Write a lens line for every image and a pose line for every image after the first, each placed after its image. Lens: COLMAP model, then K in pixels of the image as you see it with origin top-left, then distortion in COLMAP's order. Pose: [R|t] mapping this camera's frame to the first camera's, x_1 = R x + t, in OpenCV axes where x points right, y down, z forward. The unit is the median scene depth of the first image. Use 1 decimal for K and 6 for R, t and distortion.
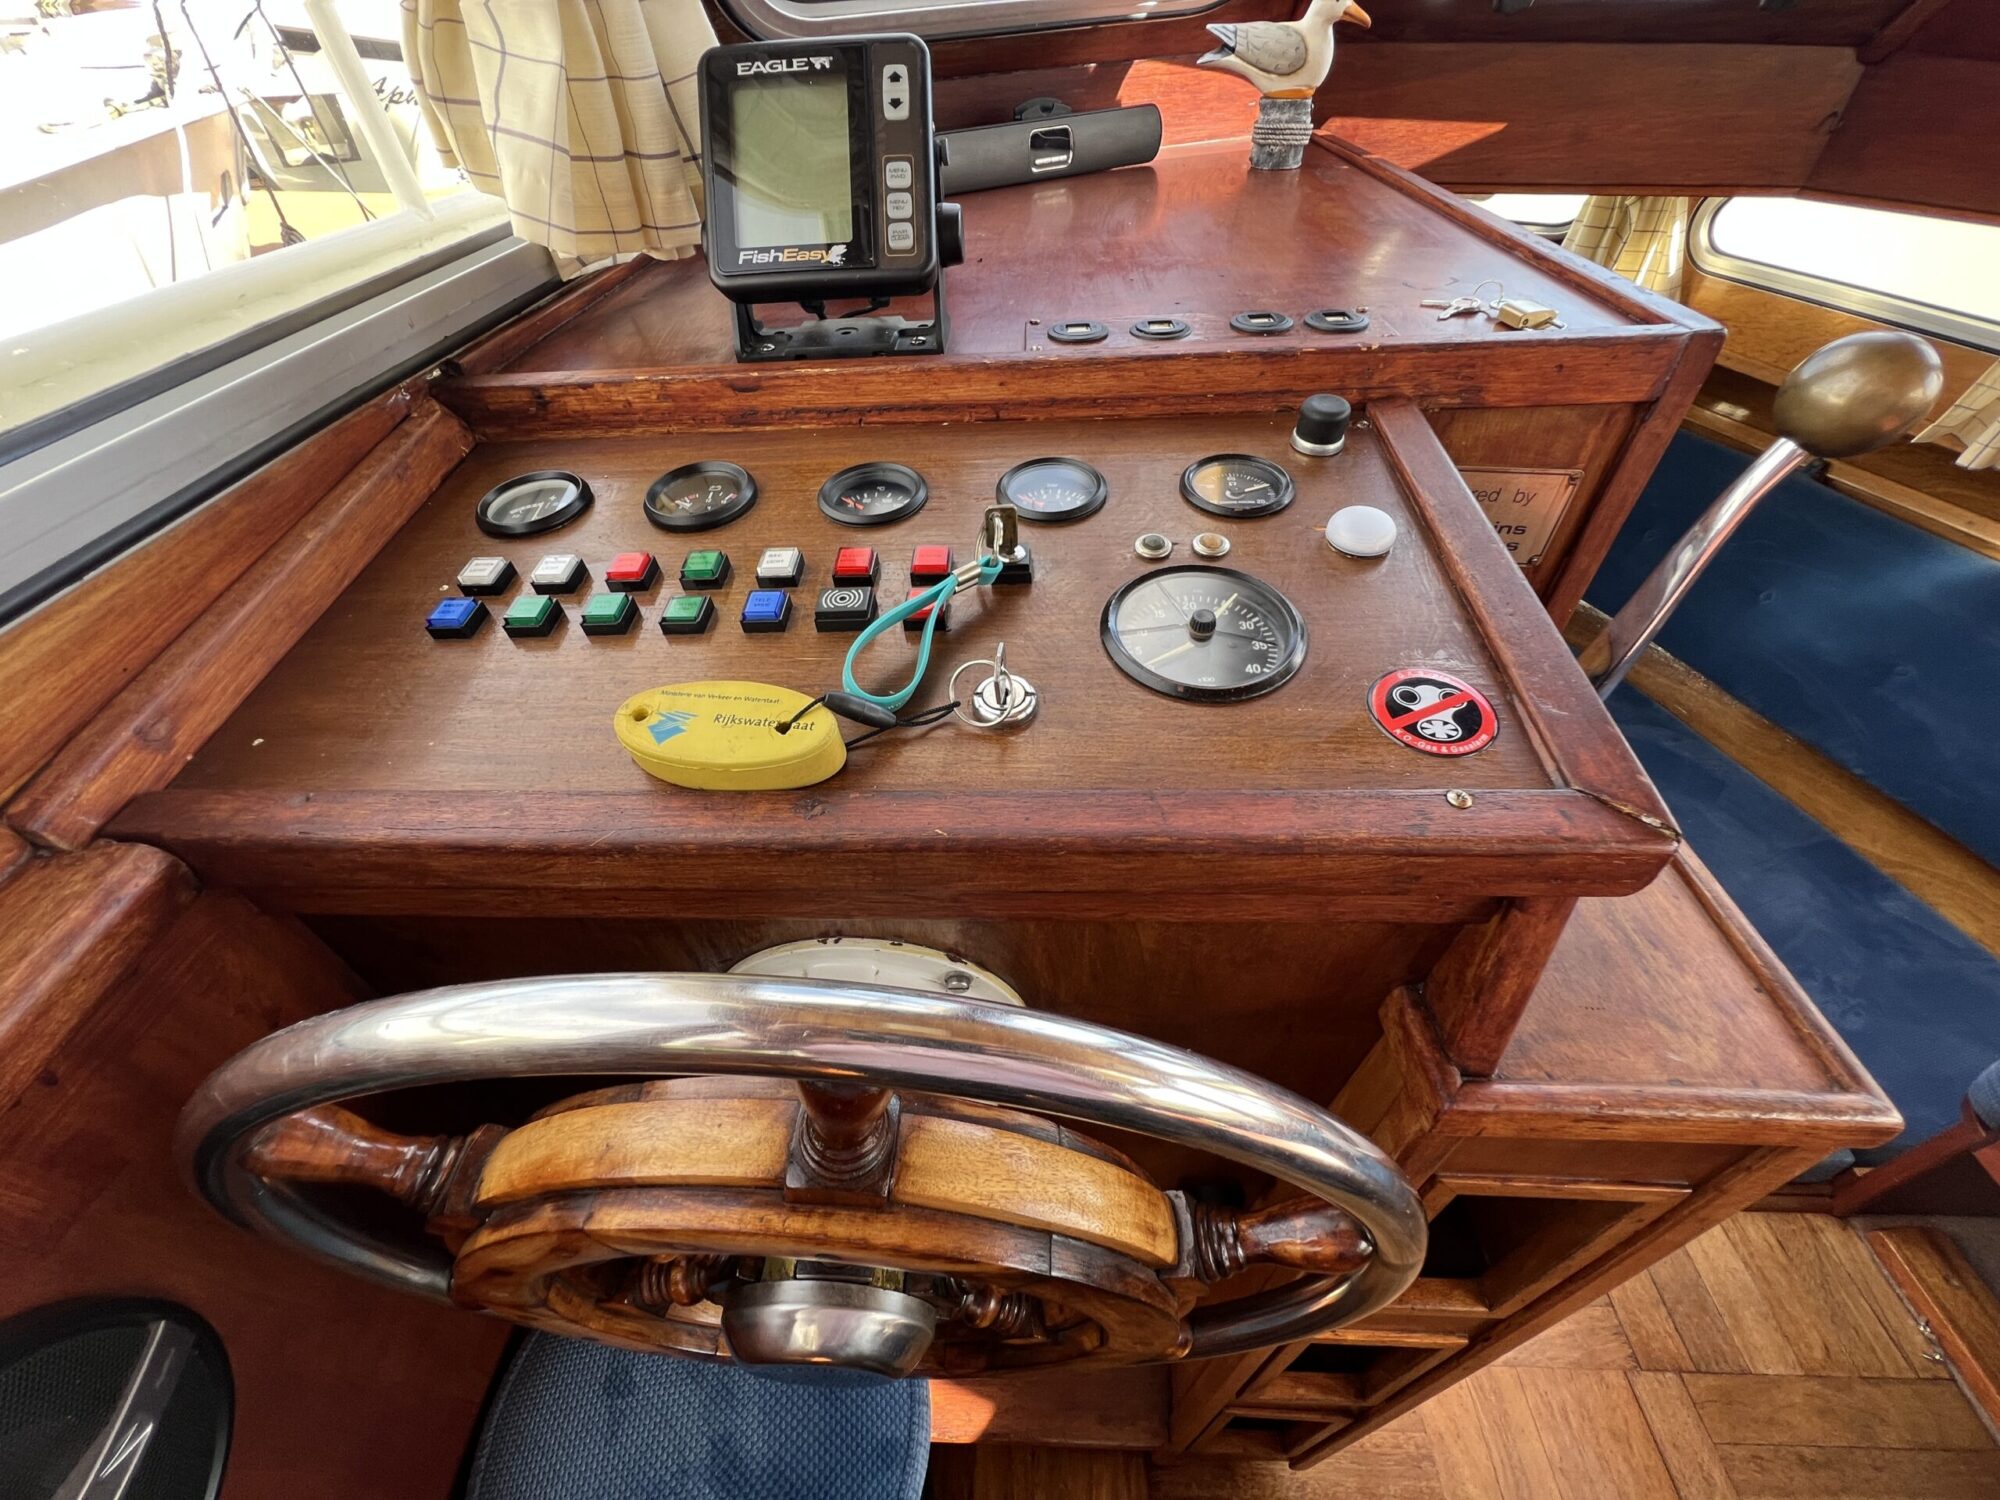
lens RADIAL K [[800.5, 0, 1002.4], [0, 800.5, 746.0], [0, 0, 1]] dist [-0.002270, 0.000426]
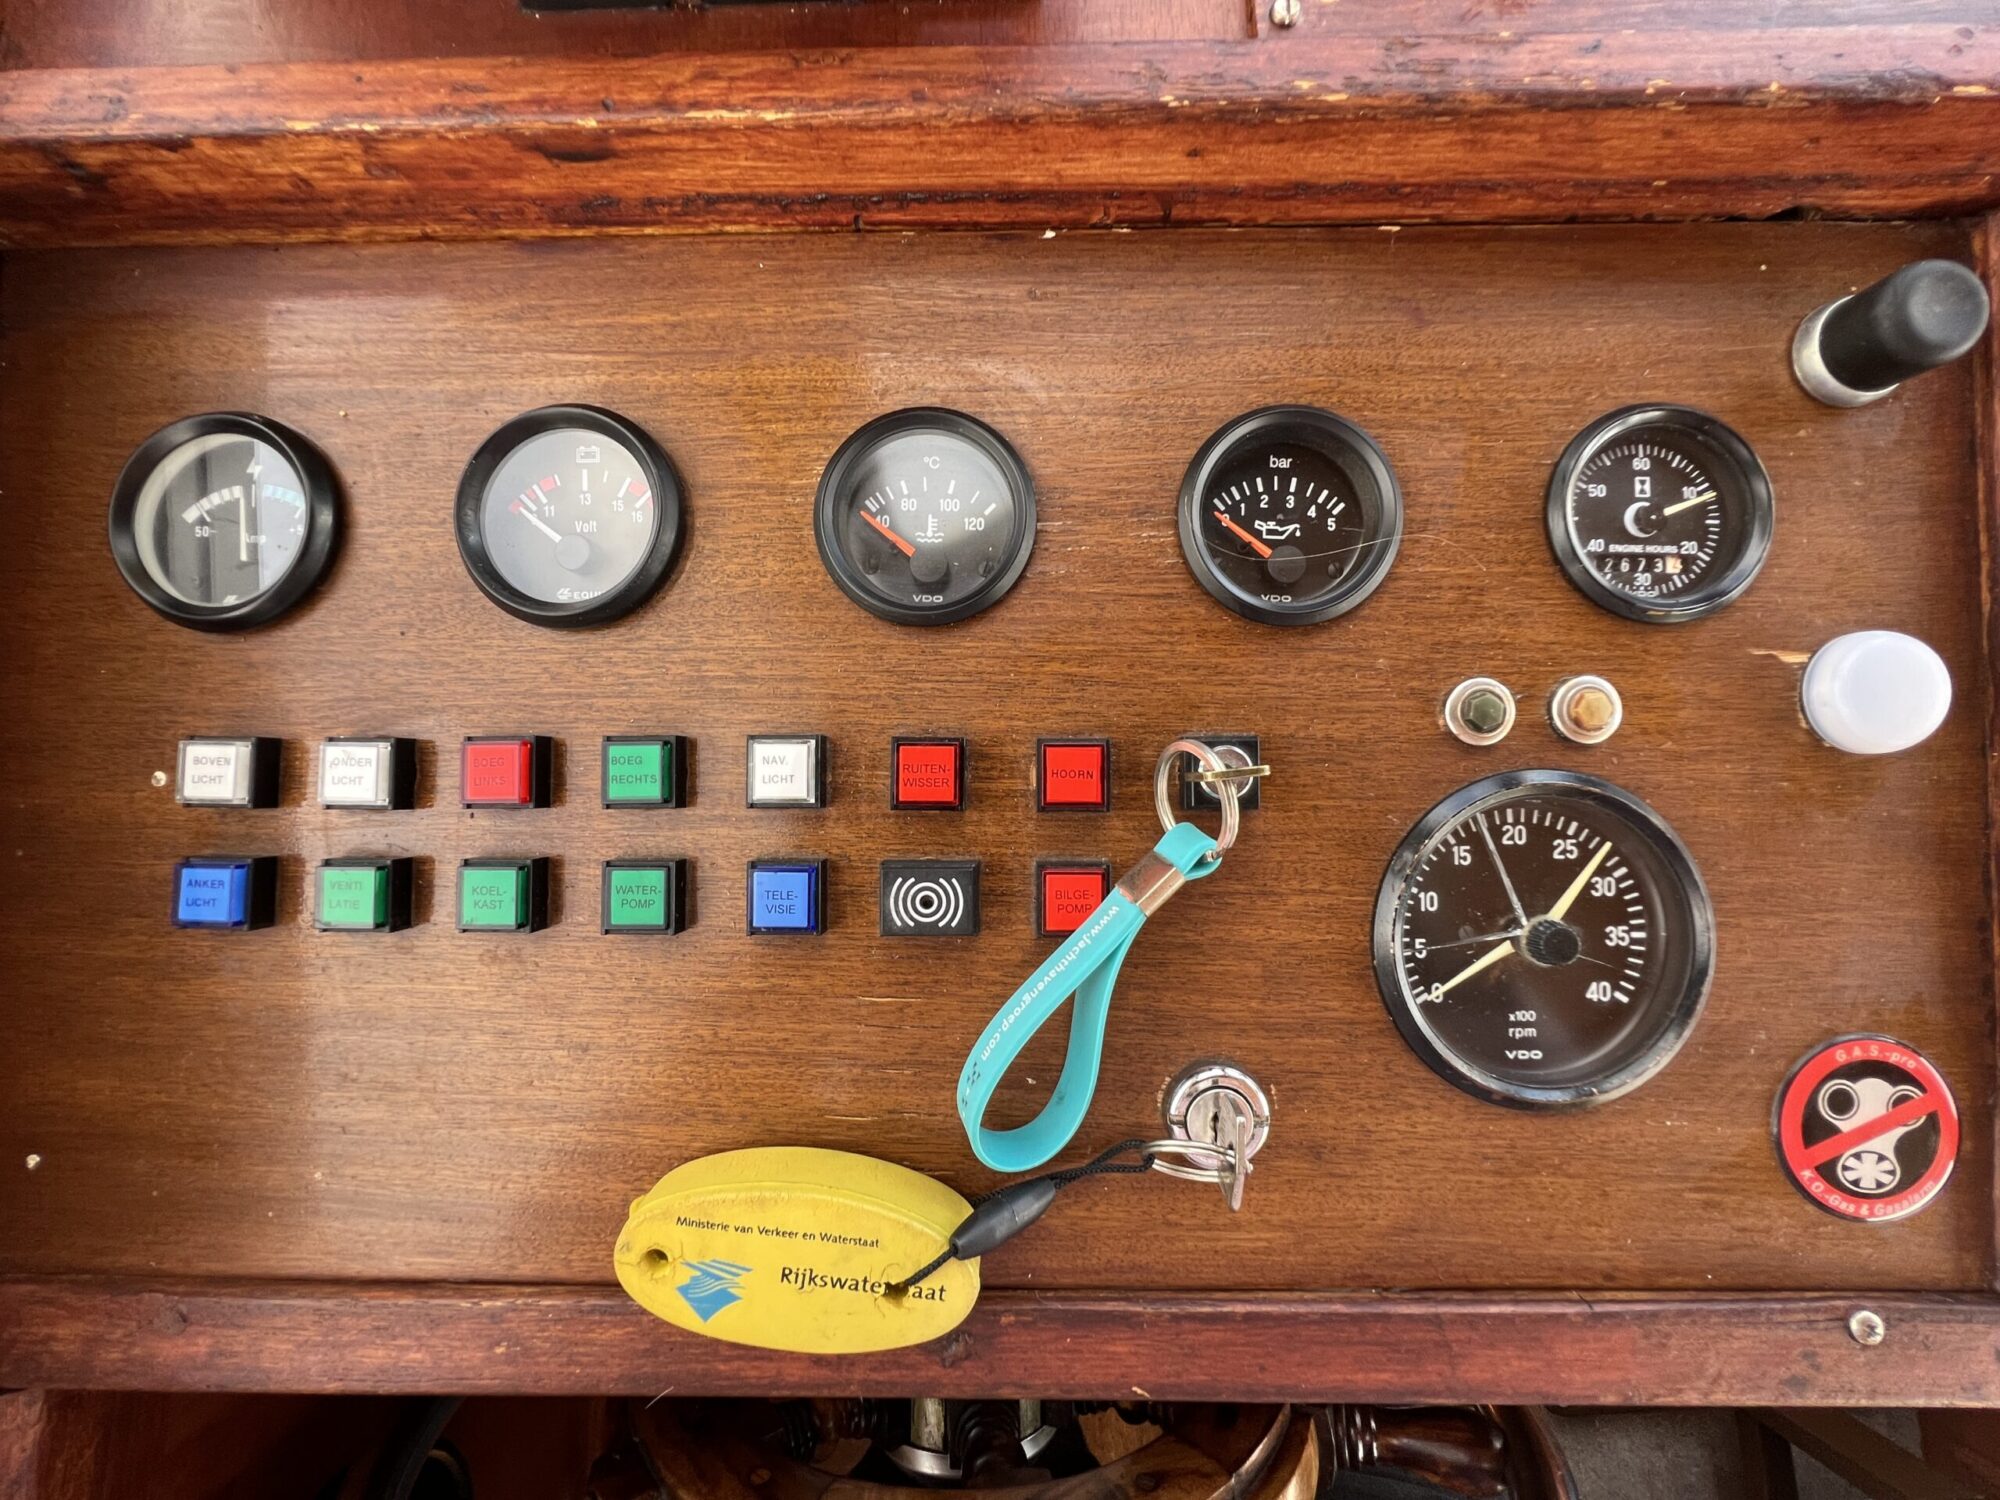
lens RADIAL K [[800.5, 0, 1007.1], [0, 800.5, 749.5], [0, 0, 1]] dist [-0.002270, 0.000426]
pose [[0.998984, -0.028901, 0.034576, -0.119687], [0.001050, 0.781988, 0.623293, -0.459205], [-0.045051, -0.622624, 0.781223, 0.470521]]
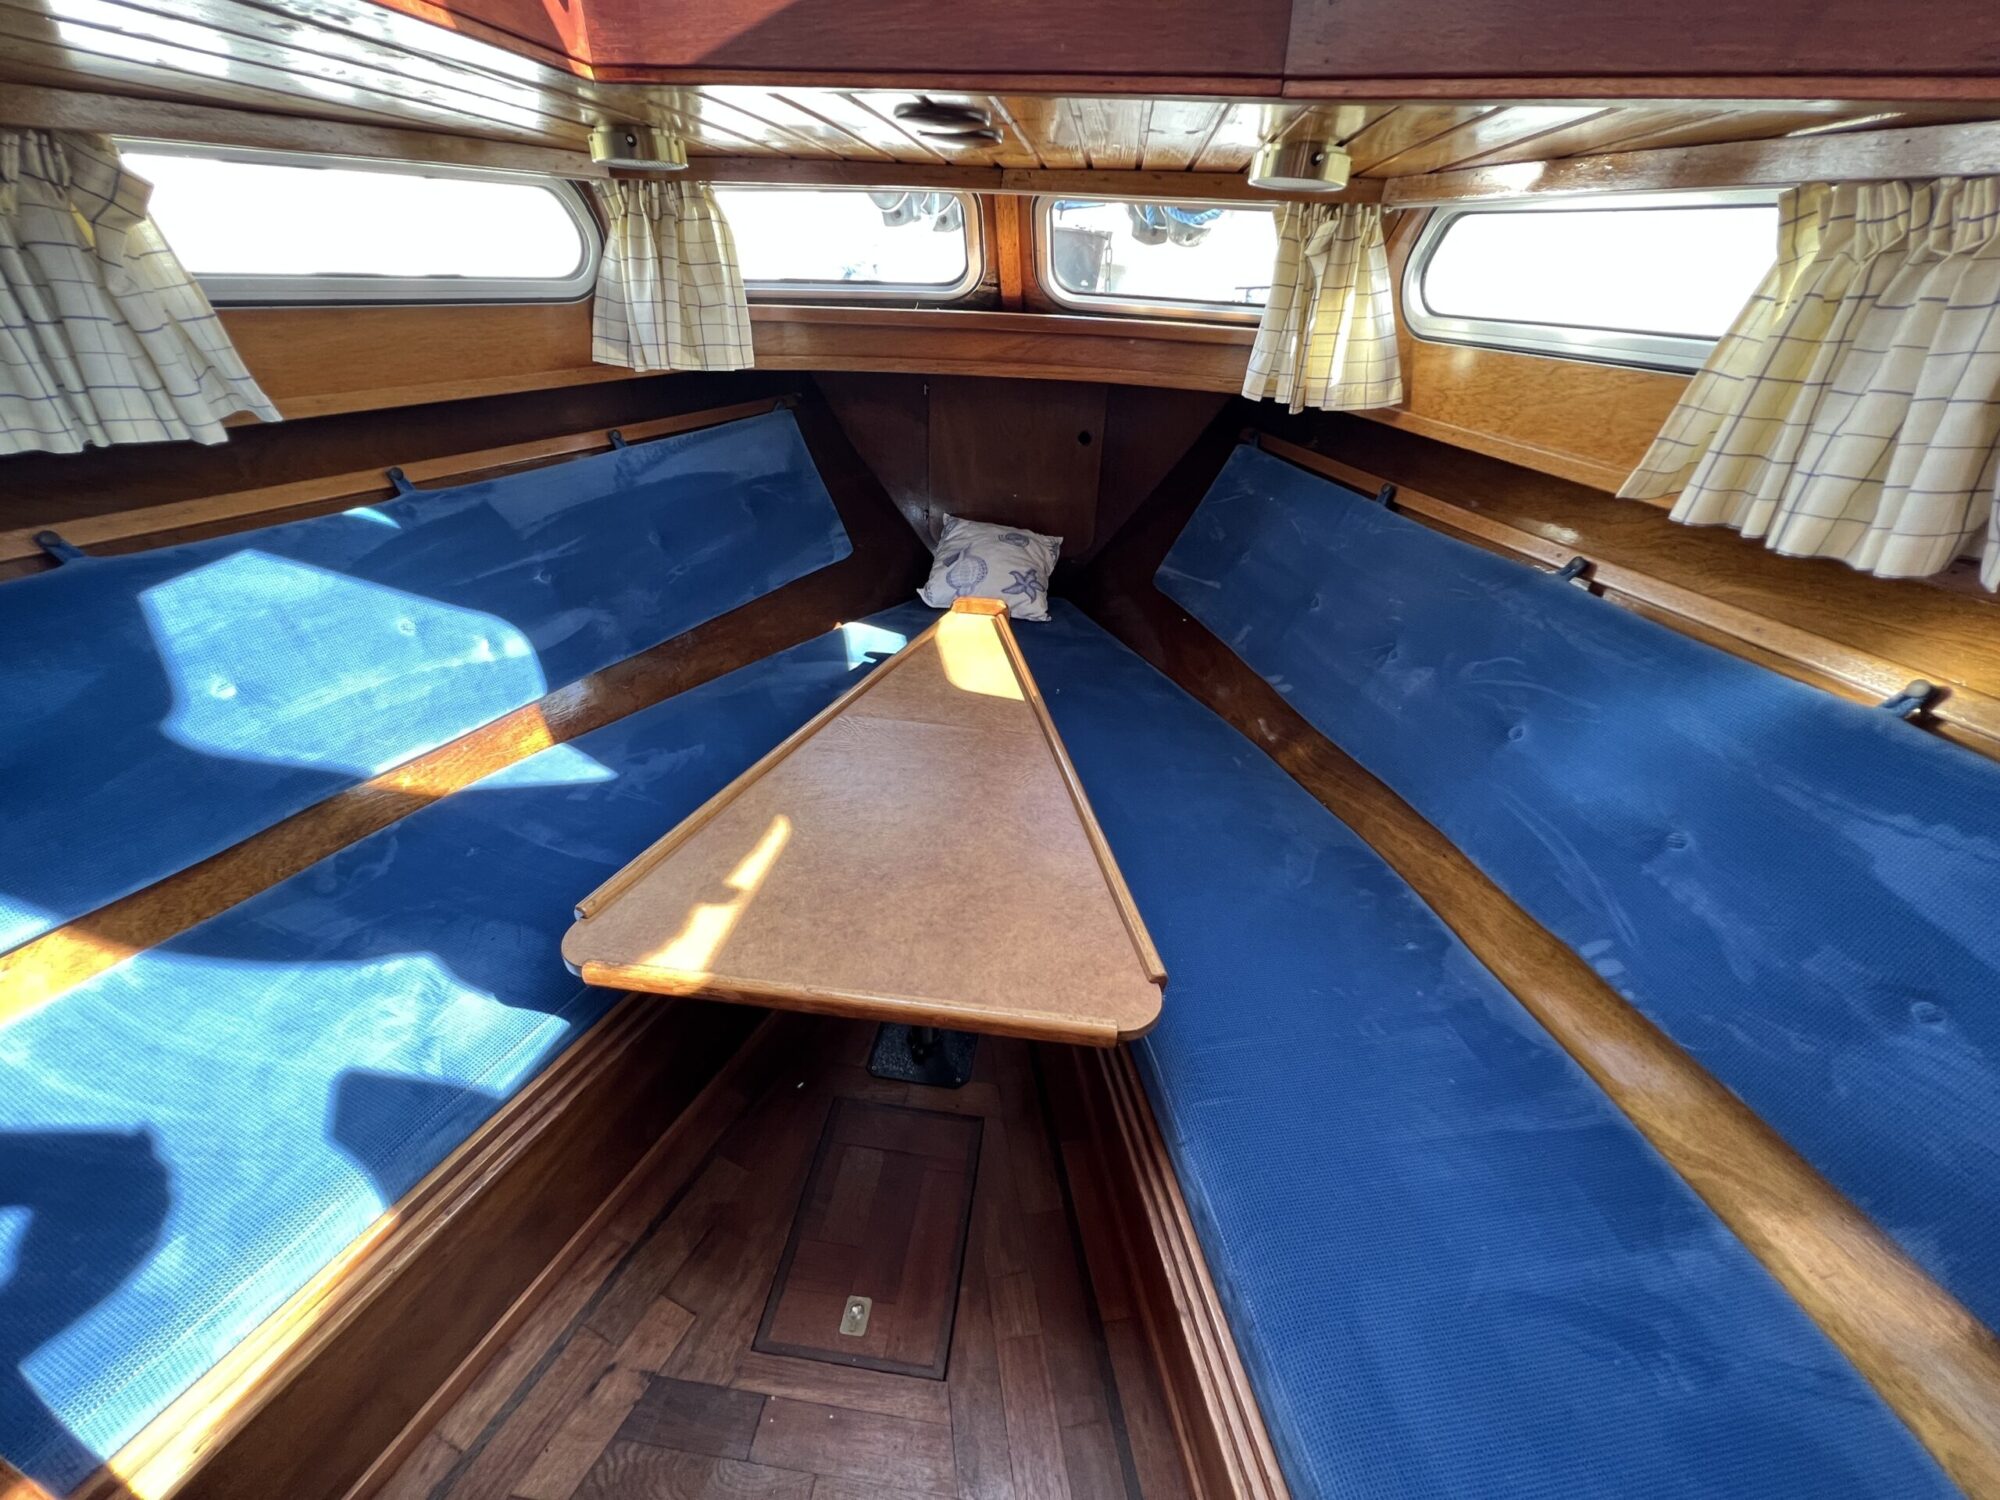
lens RADIAL K [[800.5, 0, 1000.5], [0, 800.5, 748.7], [0, 0, 1]] dist [-0.002270, 0.000426]
pose [[0.994524, 0.073698, -0.074100, 2.024593], [-0.087915, 0.973331, -0.211889, 0.063574], [0.056508, 0.217244, 0.974480, 1.042541]]
